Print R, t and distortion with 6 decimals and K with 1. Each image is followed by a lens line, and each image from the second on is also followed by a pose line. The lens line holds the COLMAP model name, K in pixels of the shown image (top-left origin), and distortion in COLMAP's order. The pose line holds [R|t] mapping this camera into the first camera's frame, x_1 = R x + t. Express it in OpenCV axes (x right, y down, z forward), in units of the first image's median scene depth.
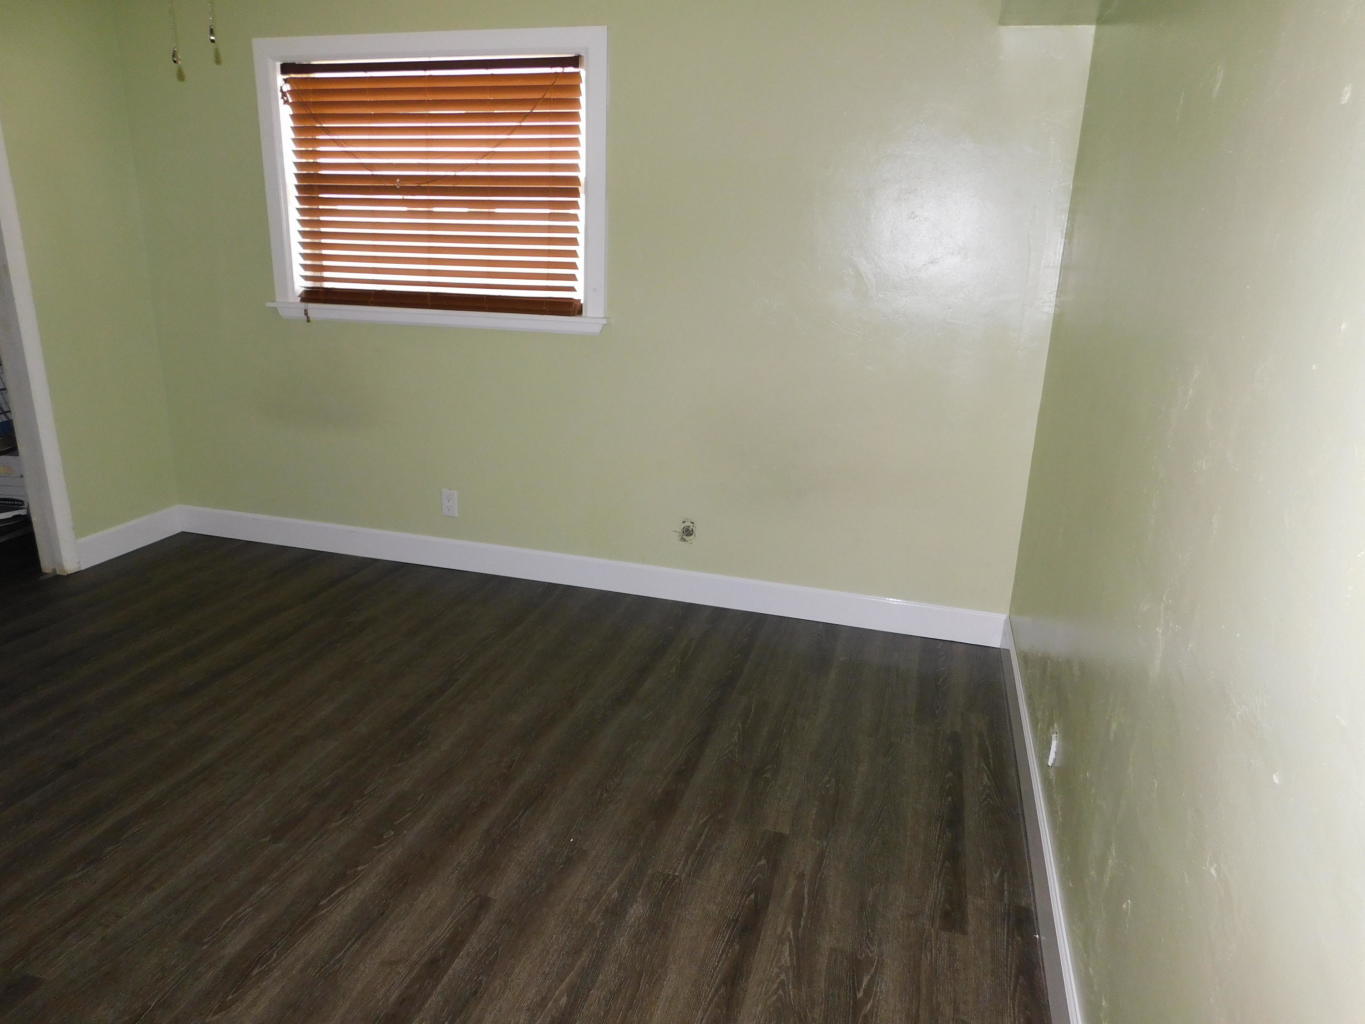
lens RADIAL K [[922.0, 0, 680.3], [0, 922.0, 527.0], [0, 0, 1]] dist [-0.001504, 0.001652]
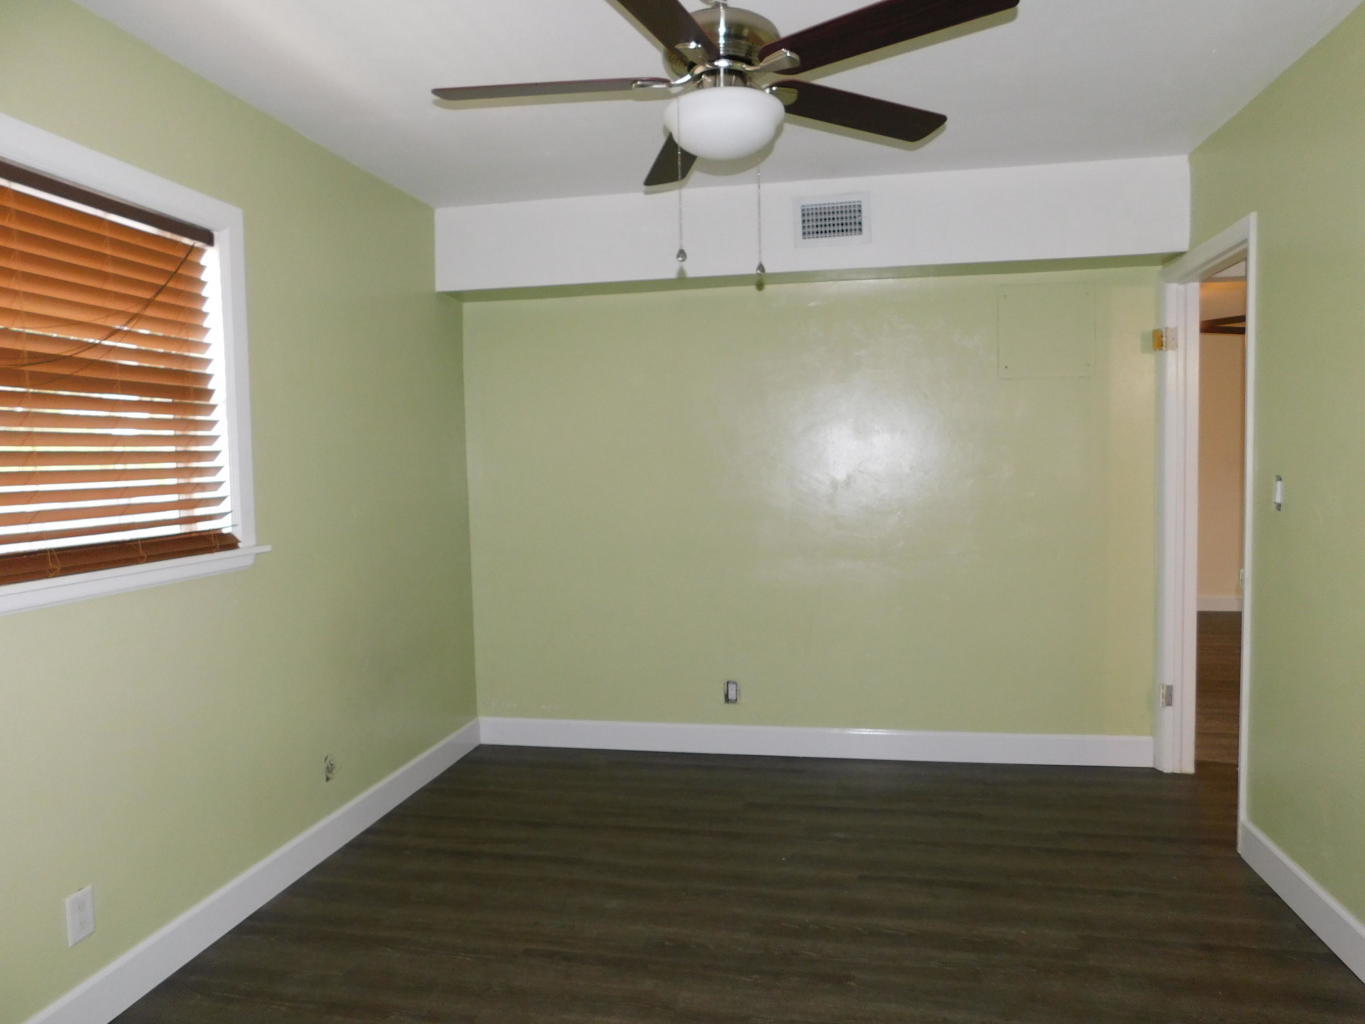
lens RADIAL K [[899.7, 0, 682.5], [0, 899.7, 512.0], [0, 0, 1]] dist [-0.002747, -0.000375]
pose [[-0.096634, -0.079541, 0.992137, -1.232934], [0.316461, 0.942620, 0.106395, -0.302671], [-0.943671, 0.324254, -0.065918, 0.934344]]
